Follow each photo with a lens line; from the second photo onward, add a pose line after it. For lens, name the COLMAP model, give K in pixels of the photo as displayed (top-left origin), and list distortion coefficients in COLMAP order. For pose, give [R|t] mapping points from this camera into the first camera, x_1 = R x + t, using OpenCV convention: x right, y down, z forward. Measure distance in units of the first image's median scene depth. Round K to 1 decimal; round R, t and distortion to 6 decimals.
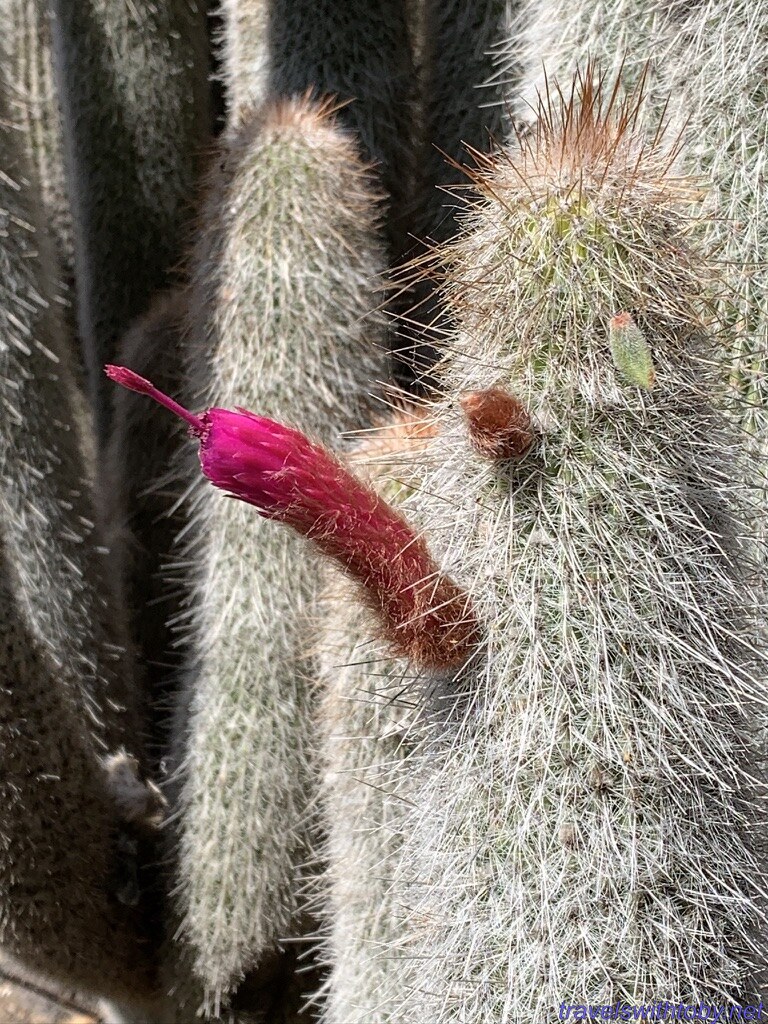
lens RADIAL K [[1963.9, 0, 383.5], [0, 1963.9, 511.7], [0, 0, 1]] dist [0.262349, 0.000000]
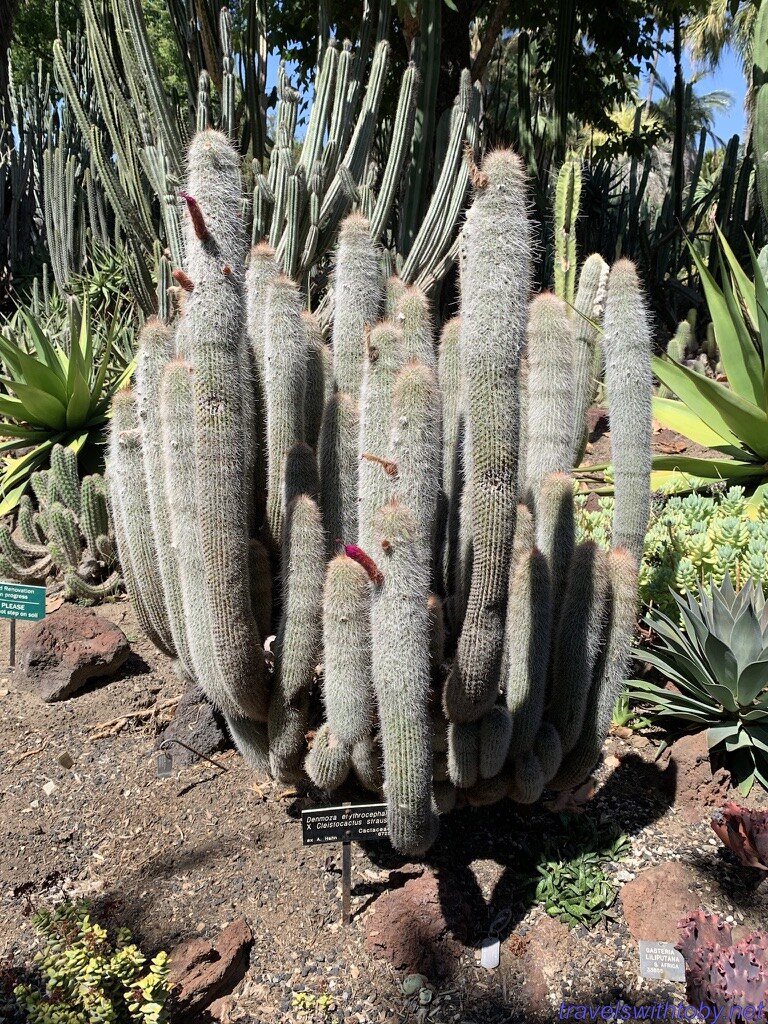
lens RADIAL K [[865.4, 0, 384.2], [0, 865.4, 511.8], [0, 0, 1]] dist [-0.000256, -0.000005]
pose [[0.965328, -0.060141, 0.254017, -0.676705], [0.097909, 0.985474, -0.138760, 0.247187], [-0.241982, 0.158819, 0.957194, -1.826764]]
